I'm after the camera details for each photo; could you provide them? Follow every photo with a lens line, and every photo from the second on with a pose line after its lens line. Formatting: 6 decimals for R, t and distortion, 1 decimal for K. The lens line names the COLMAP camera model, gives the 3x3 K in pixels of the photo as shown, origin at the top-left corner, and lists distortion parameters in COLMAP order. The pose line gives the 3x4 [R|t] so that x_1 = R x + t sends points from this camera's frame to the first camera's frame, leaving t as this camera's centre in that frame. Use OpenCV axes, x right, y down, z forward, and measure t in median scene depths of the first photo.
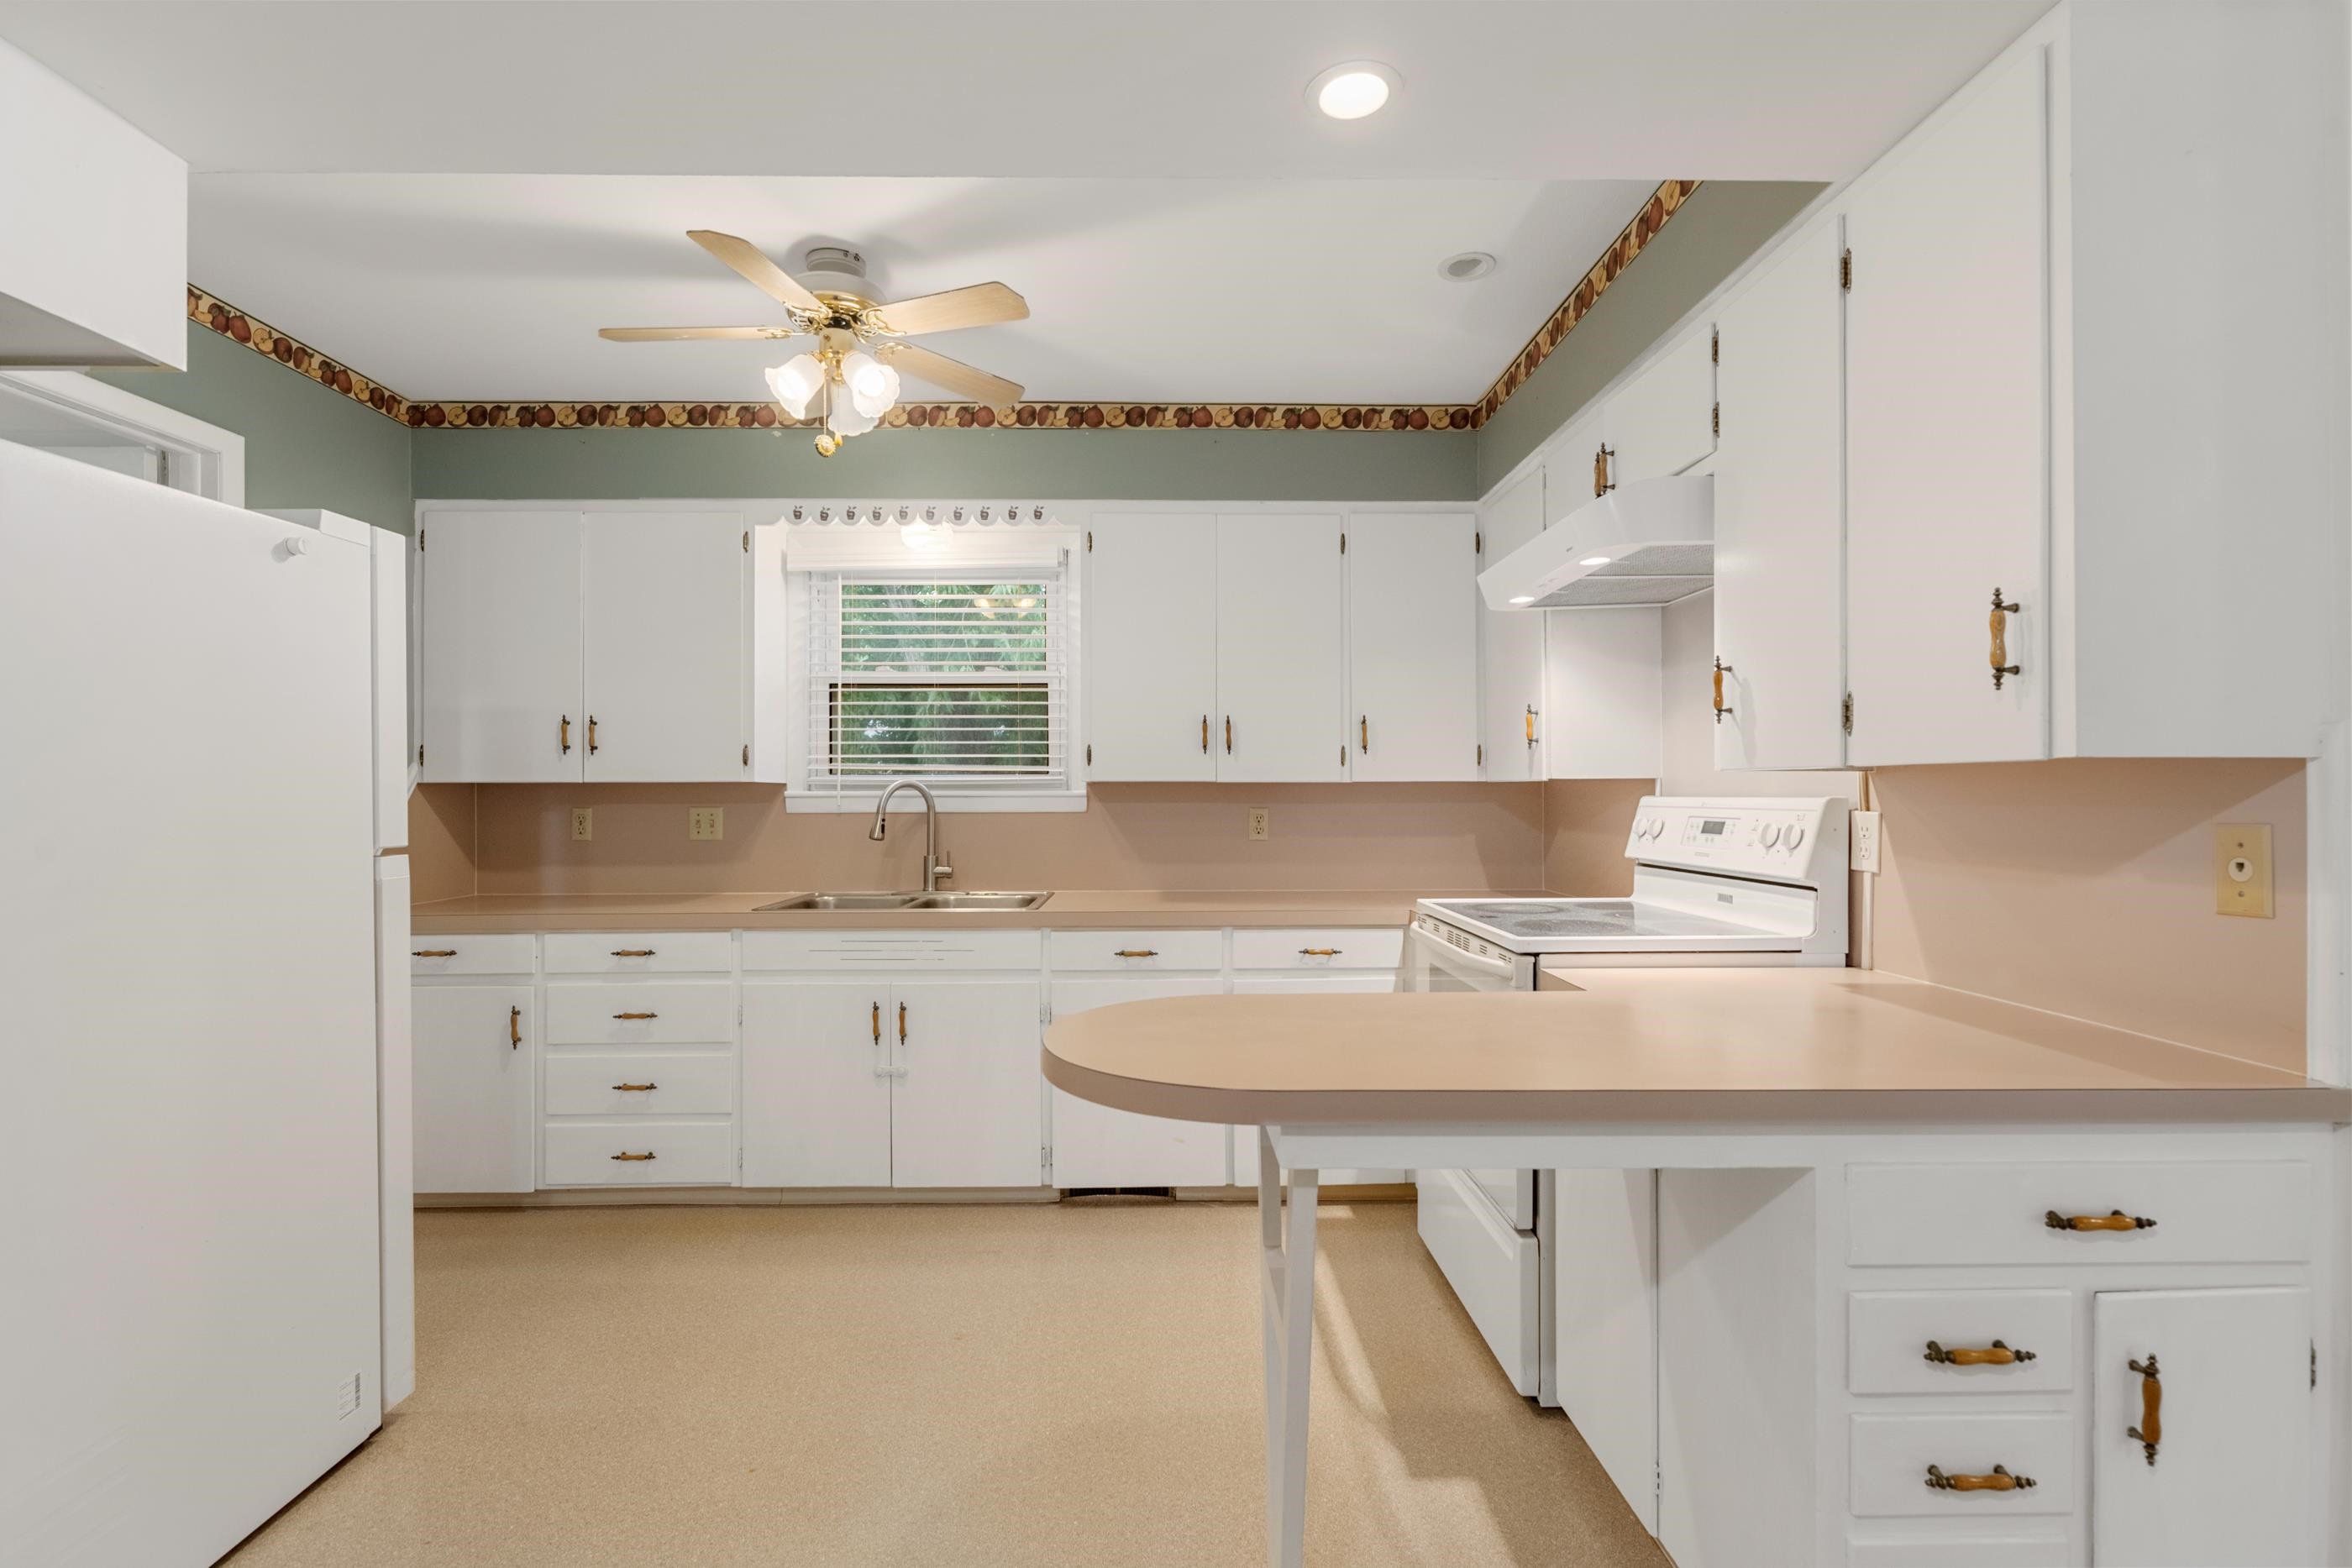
lens RADIAL K [[1053.9, 0, 1171.0], [0, 1053.9, 788.3], [0, 0, 1]] dist [-0.001224, -0.000847]
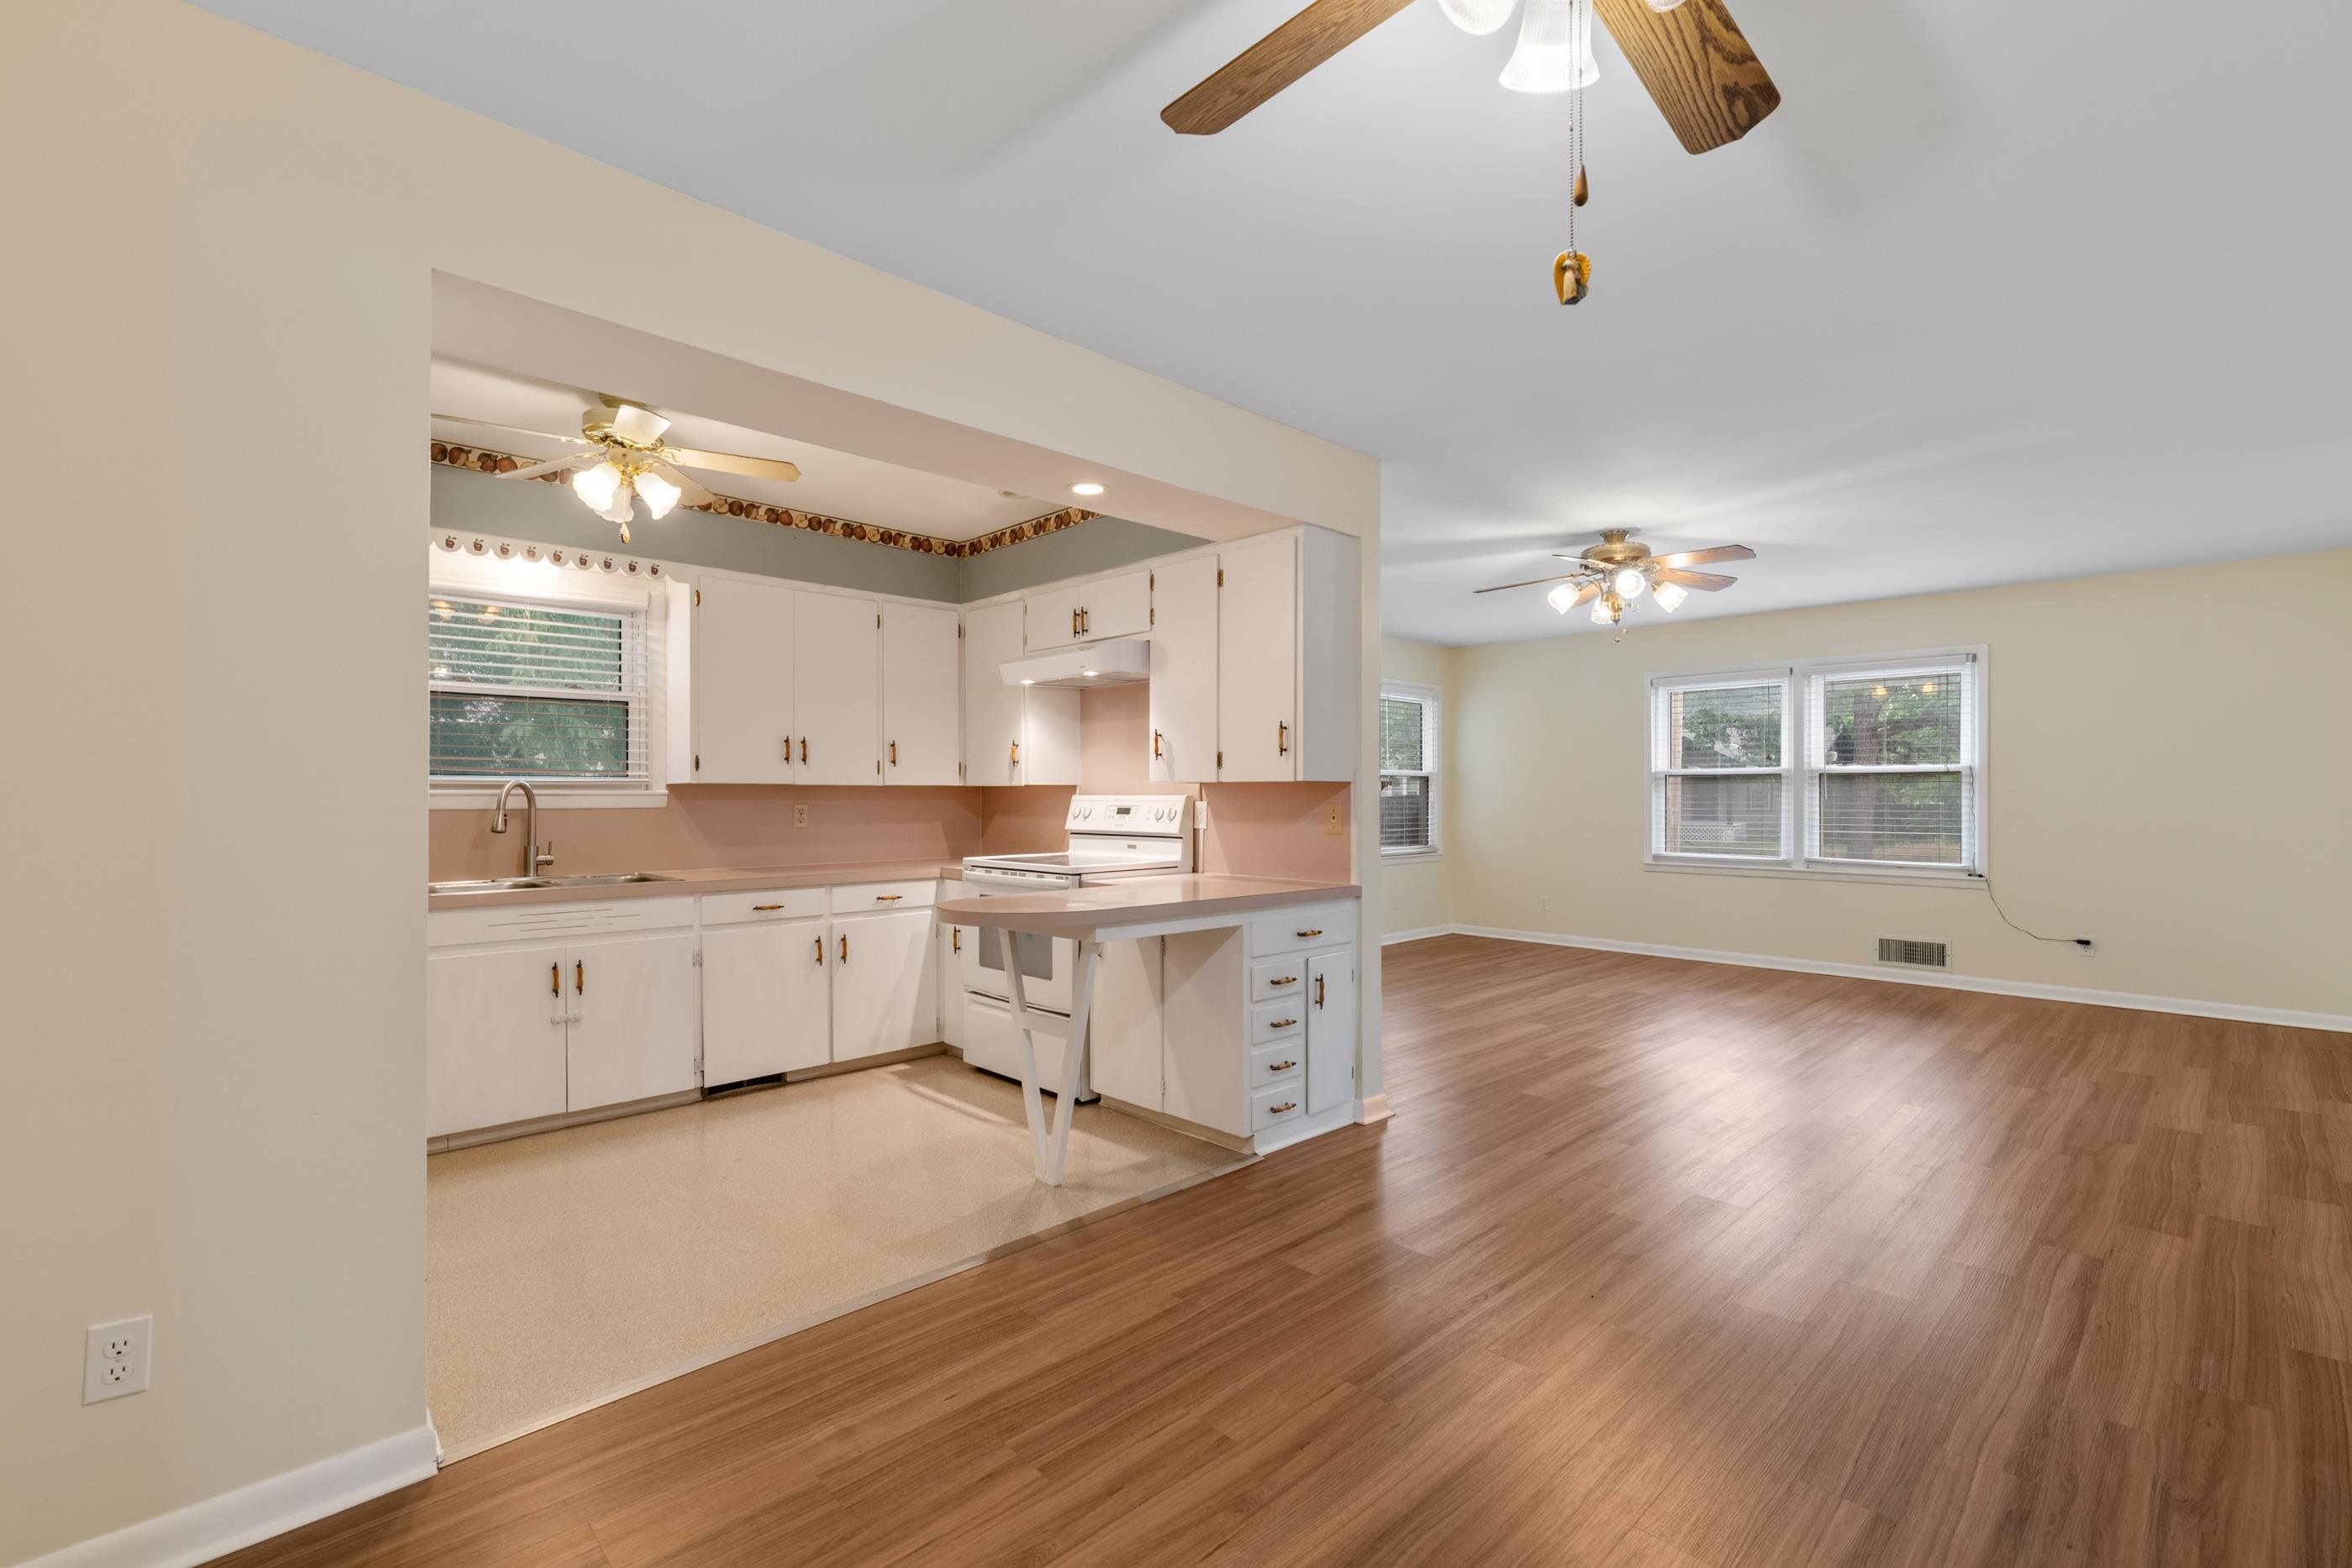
lens RADIAL K [[1026.9, 0, 1173.2], [0, 1026.9, 802.9], [0, 0, 1]] dist [-0.002274, -0.000153]
pose [[0.733732, -0.003485, 0.679430, -0.508592], [-0.004661, 0.999937, 0.010163, 0.001939], [-0.679423, -0.010623, 0.733670, -0.324029]]
